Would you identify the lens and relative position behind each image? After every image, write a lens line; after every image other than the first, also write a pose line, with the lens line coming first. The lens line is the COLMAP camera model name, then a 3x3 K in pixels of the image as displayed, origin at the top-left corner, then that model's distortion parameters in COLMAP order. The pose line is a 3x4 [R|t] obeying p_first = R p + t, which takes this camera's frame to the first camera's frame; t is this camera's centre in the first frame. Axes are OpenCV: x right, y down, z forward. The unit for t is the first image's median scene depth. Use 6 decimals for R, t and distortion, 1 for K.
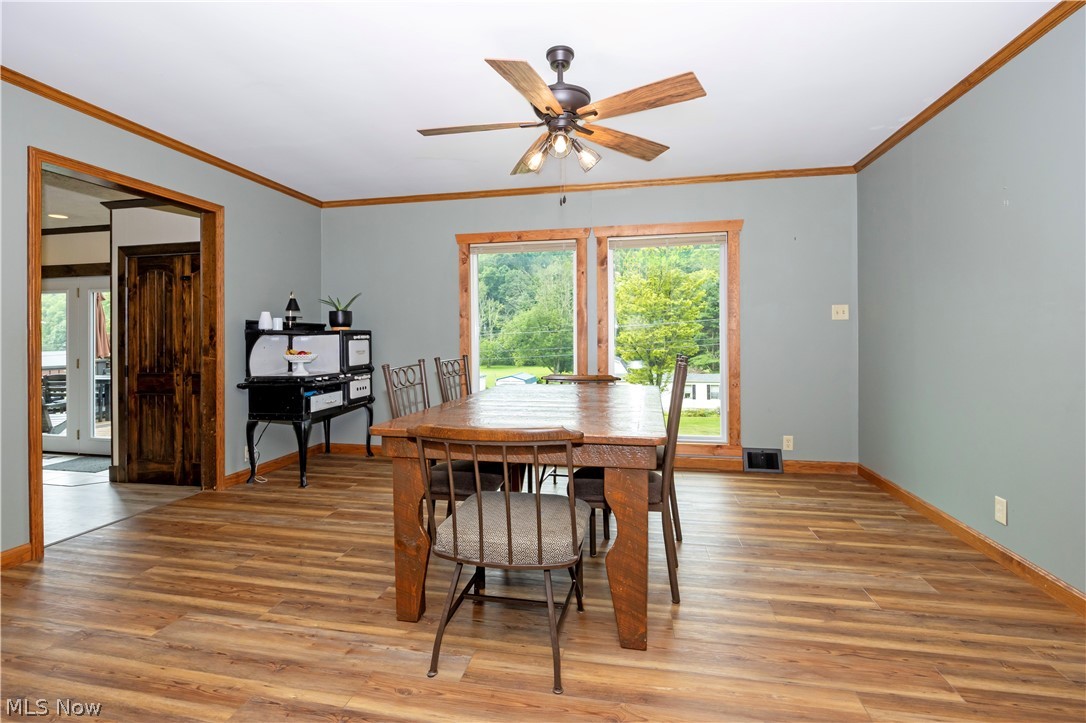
lens RADIAL K [[487.0, 0, 531.8], [0, 487.0, 336.5], [0, 0, 1]] dist [-0.013987, -0.000518]
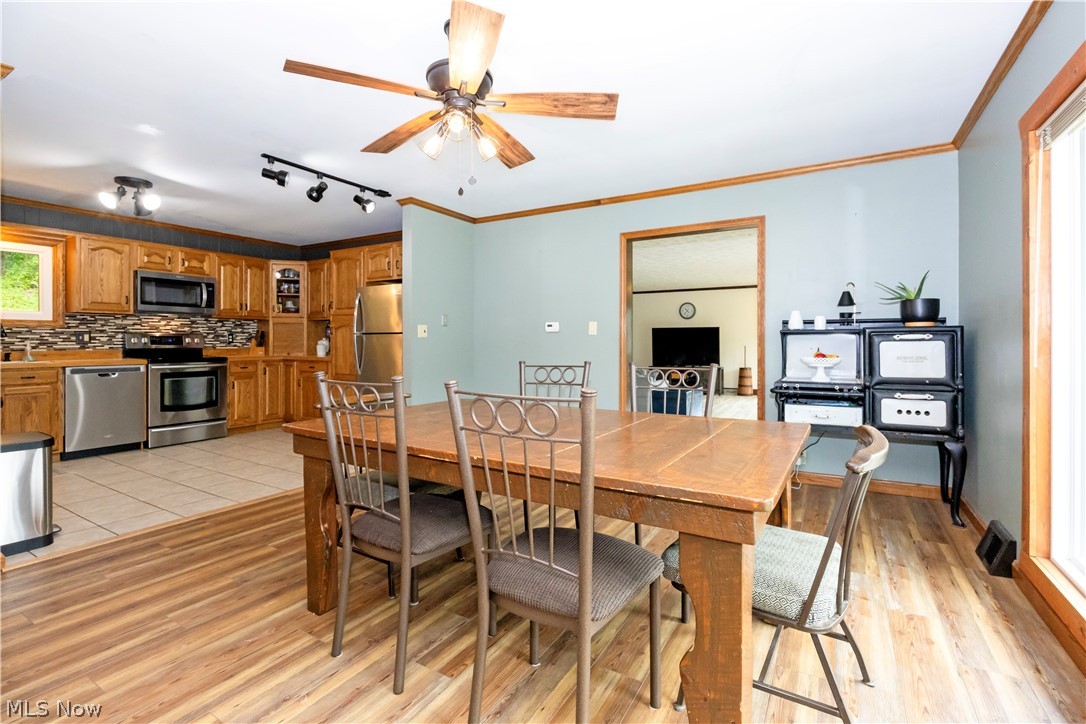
lens RADIAL K [[487.0, 0, 535.9], [0, 487.0, 345.7], [0, 0, 1]] dist [-0.013987, -0.000518]
pose [[-0.340866, 0.018194, -0.939936, 0.492071], [0.009629, 0.999828, 0.015862, -0.002236], [0.940062, -0.003644, -0.340983, 0.789429]]
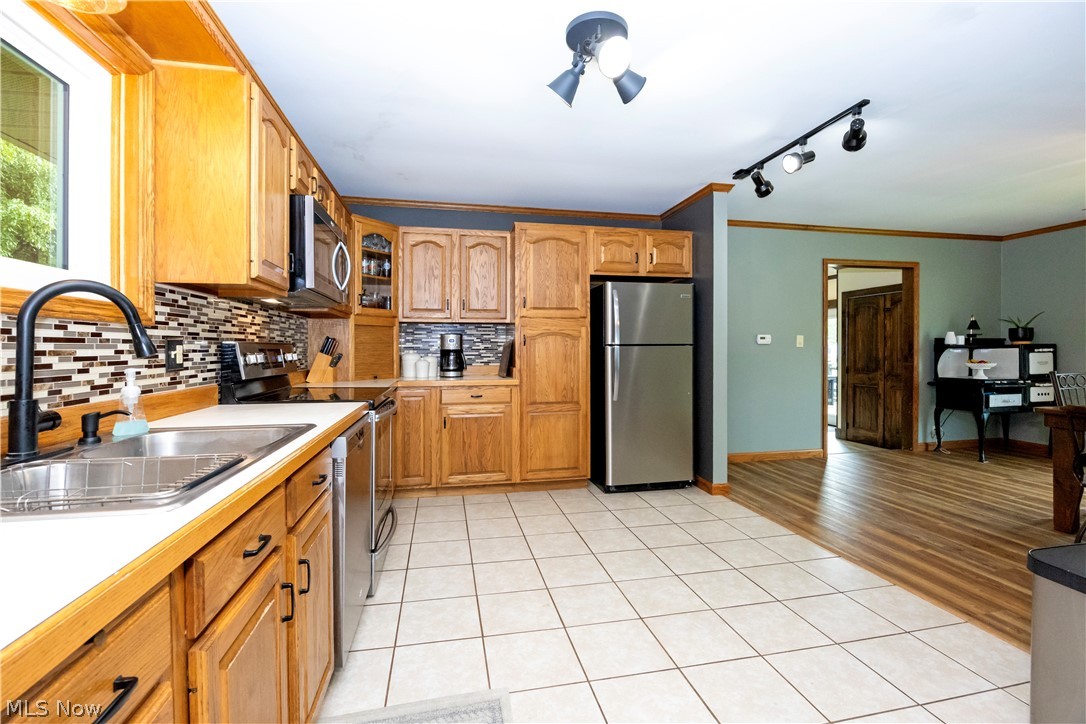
lens RADIAL K [[487.0, 0, 535.3], [0, 487.0, 353.2], [0, 0, 1]] dist [-0.013987, -0.000518]
pose [[0.379493, 0.014302, -0.925084, 0.261200], [0.006377, 0.999816, 0.018074, -0.020268], [0.925173, -0.012758, 0.379332, -0.589254]]
